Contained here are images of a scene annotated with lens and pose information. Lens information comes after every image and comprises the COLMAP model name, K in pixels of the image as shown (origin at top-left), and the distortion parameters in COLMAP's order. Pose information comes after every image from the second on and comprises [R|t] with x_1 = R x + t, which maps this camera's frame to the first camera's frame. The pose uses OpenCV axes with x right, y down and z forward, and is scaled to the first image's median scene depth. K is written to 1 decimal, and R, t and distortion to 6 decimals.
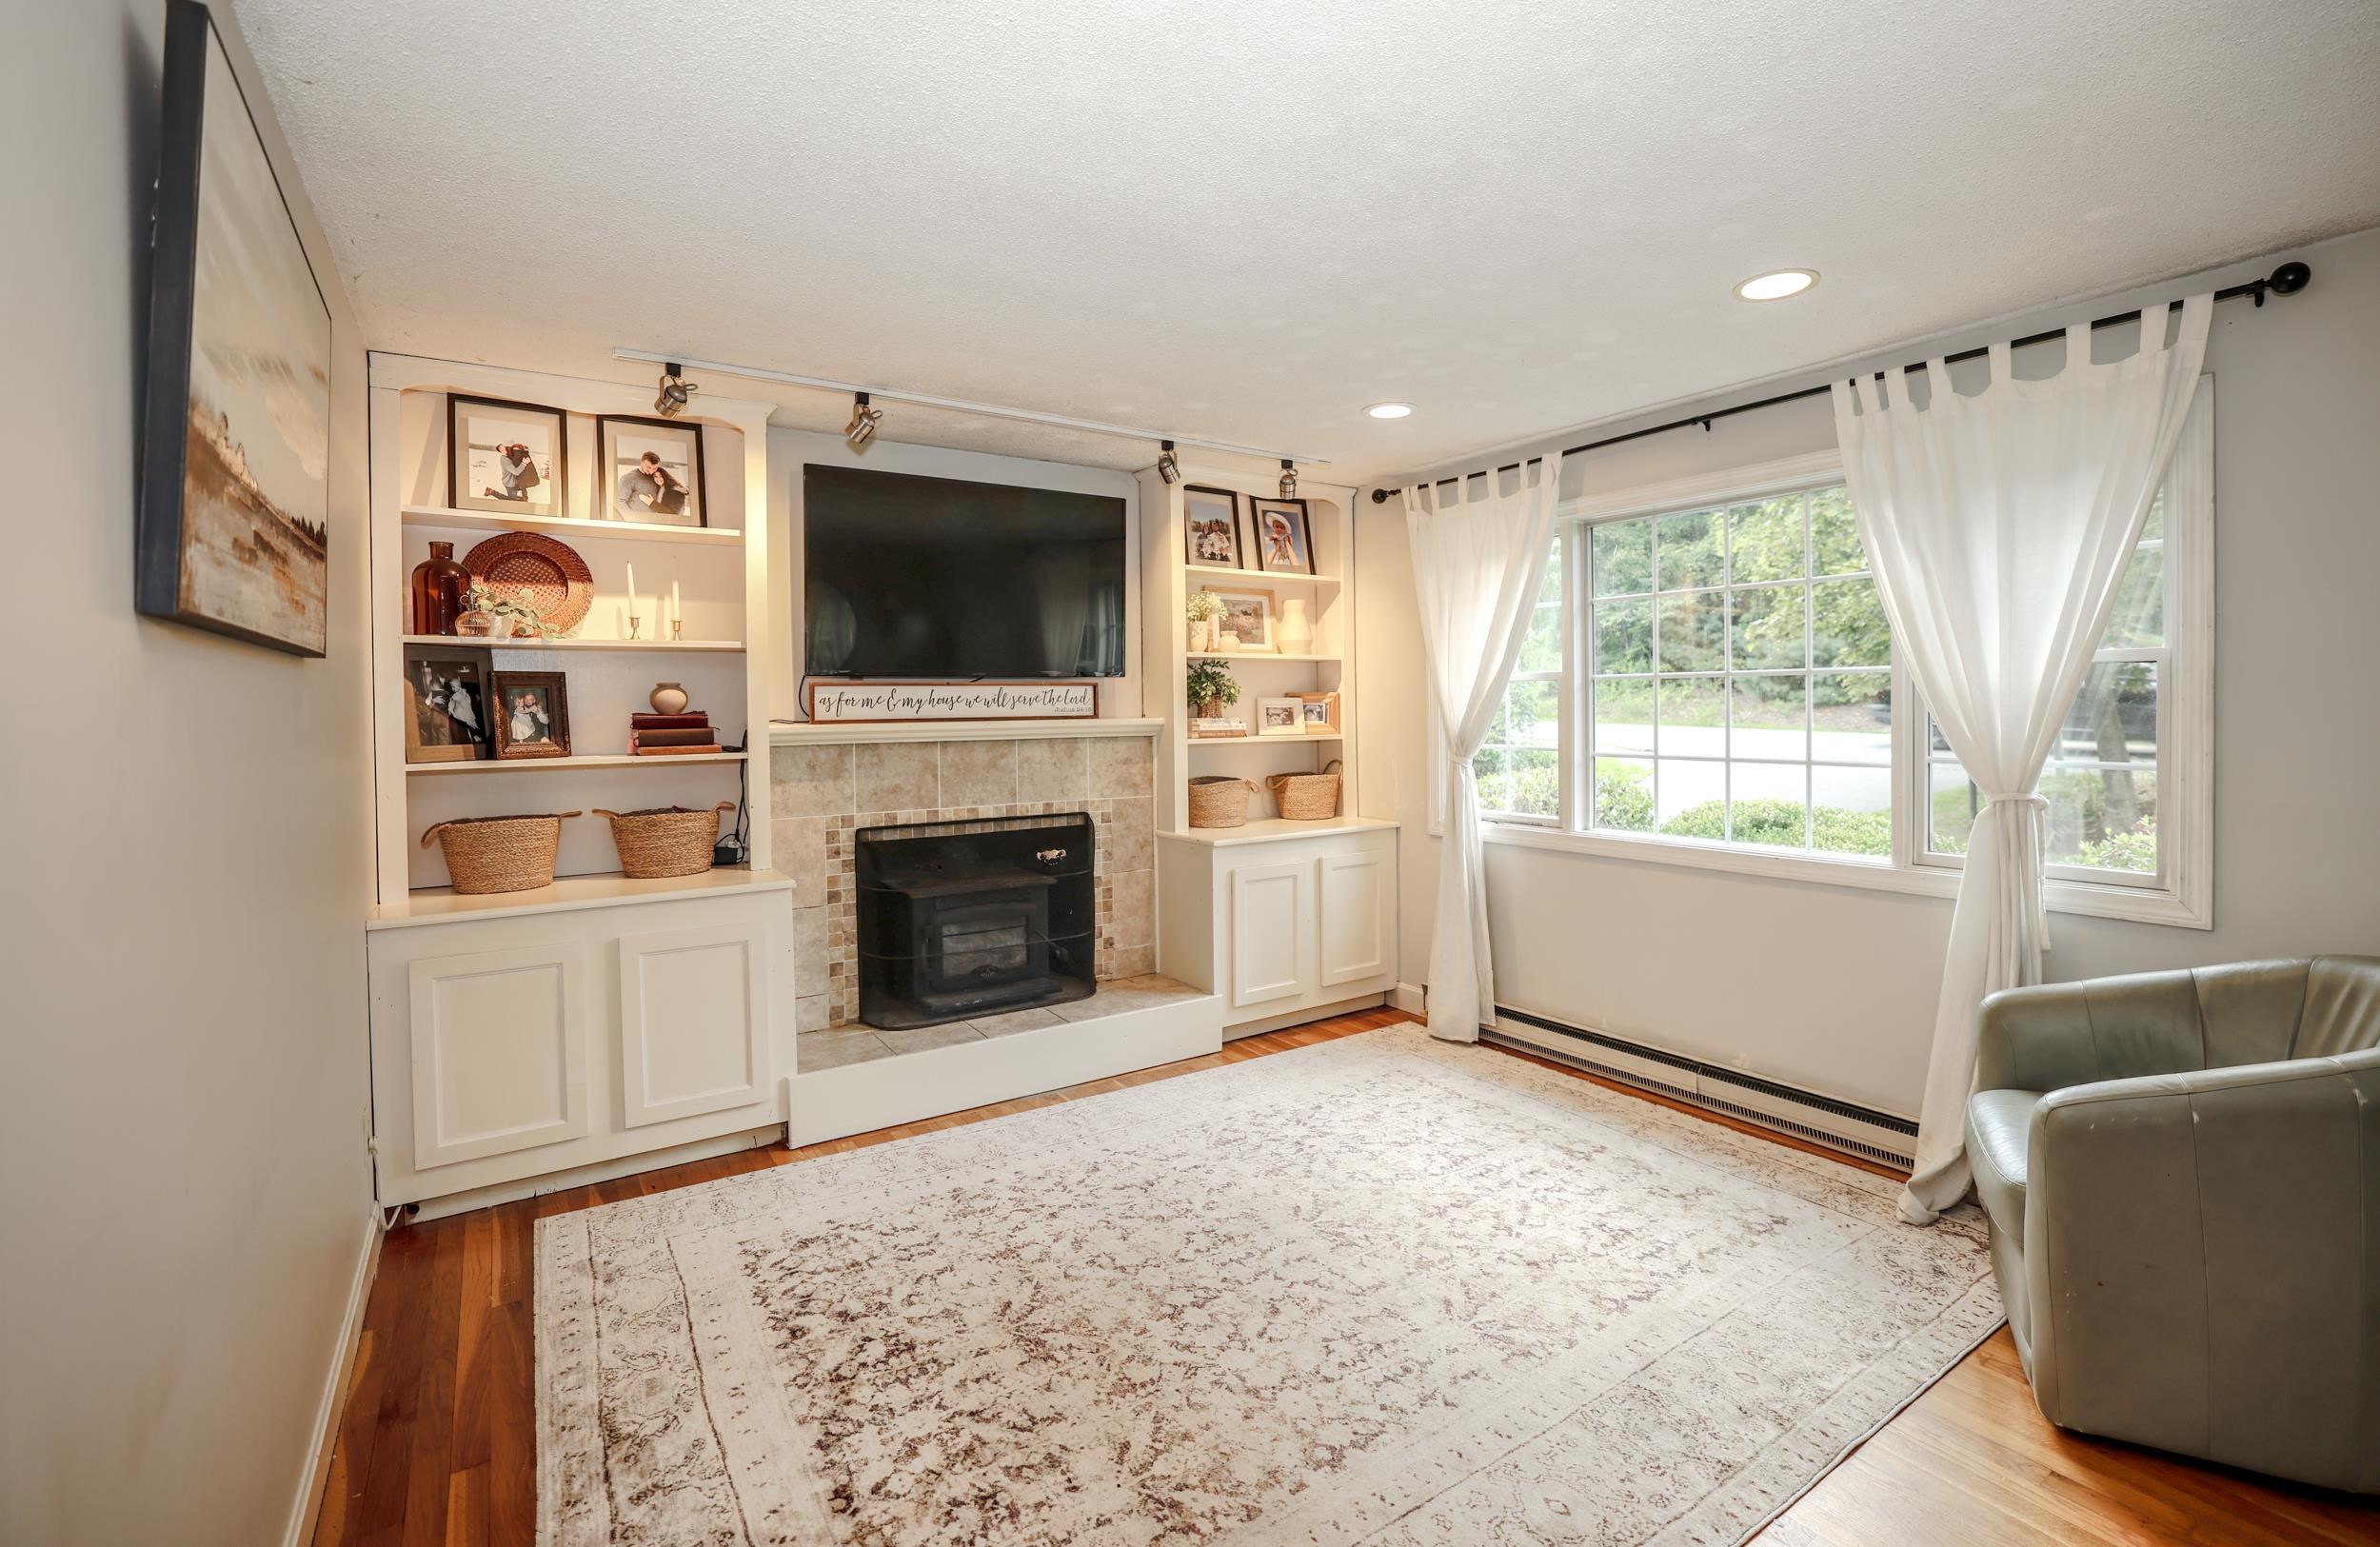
lens RADIAL K [[1028.0, 0, 1199.7], [0, 1028.0, 705.6], [0, 0, 1]] dist [-0.032449, 0.003373]
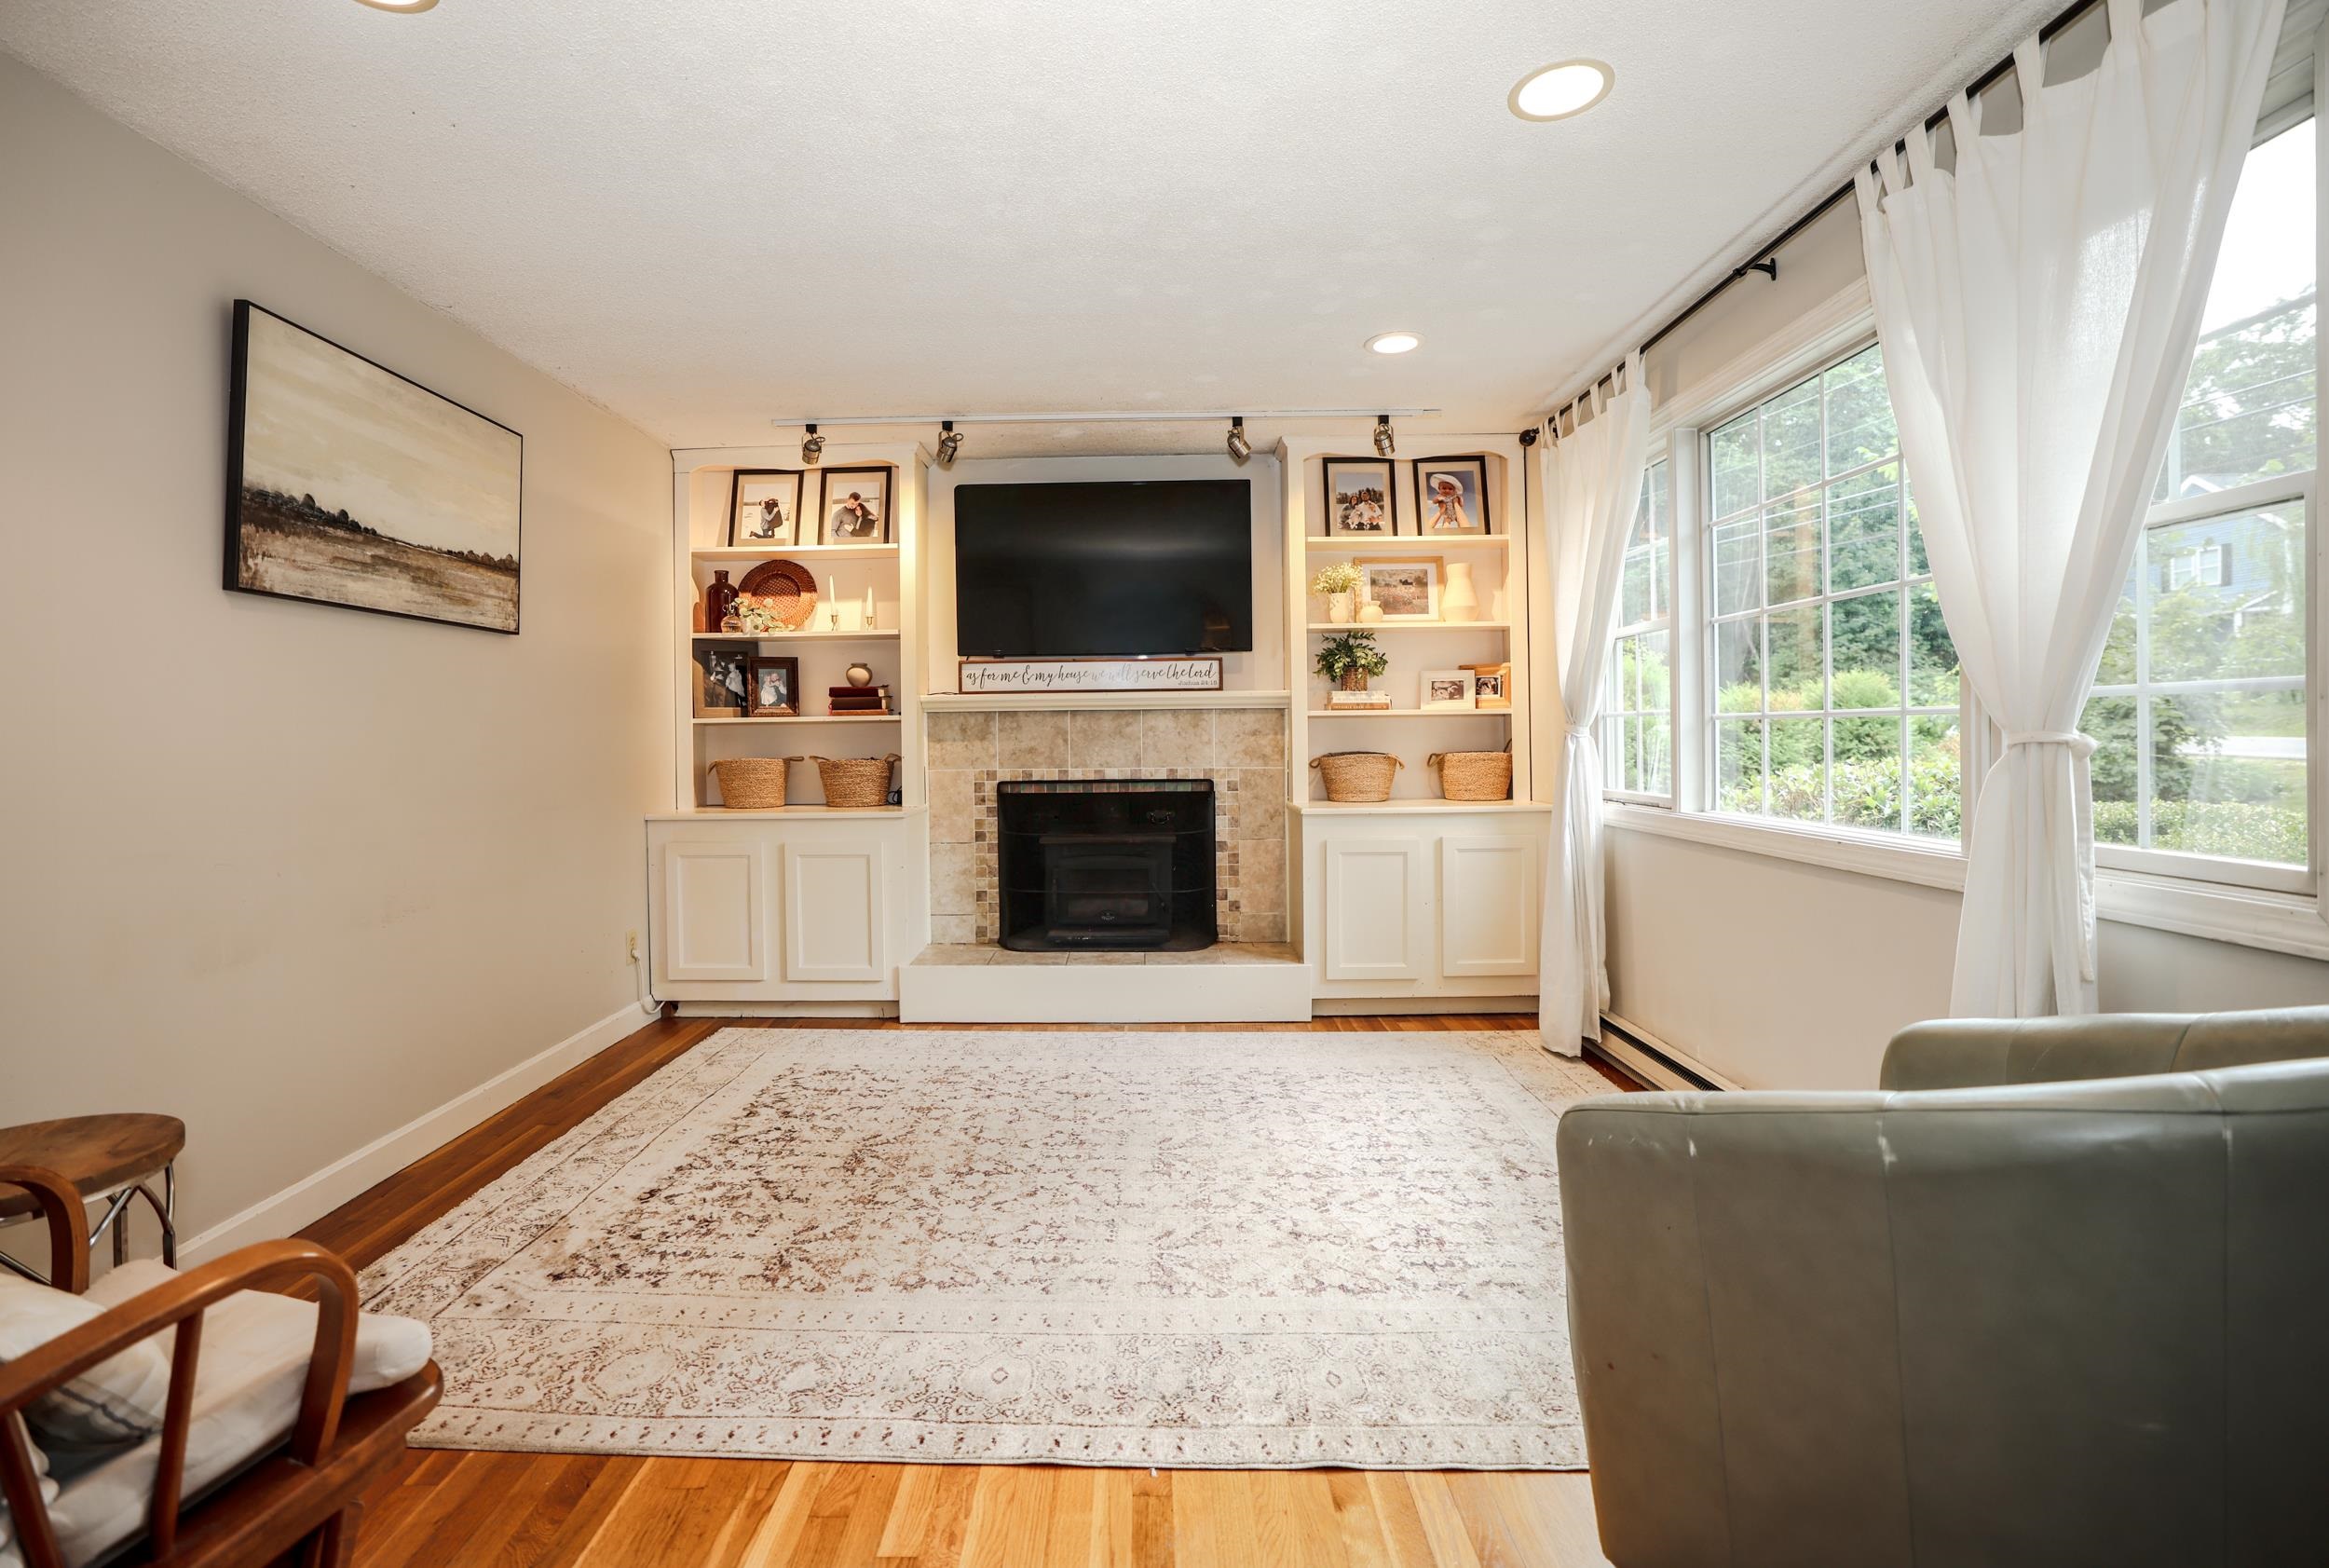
lens RADIAL K [[1031.7, 0, 1163.2], [0, 1031.7, 729.2], [0, 0, 1]] dist [-0.044473, 0.000820]
pose [[0.818673, -0.004819, -0.574240, 0.582127], [0.001585, 0.999980, -0.006132, 0.073703], [0.574258, 0.004109, 0.818664, 0.129190]]
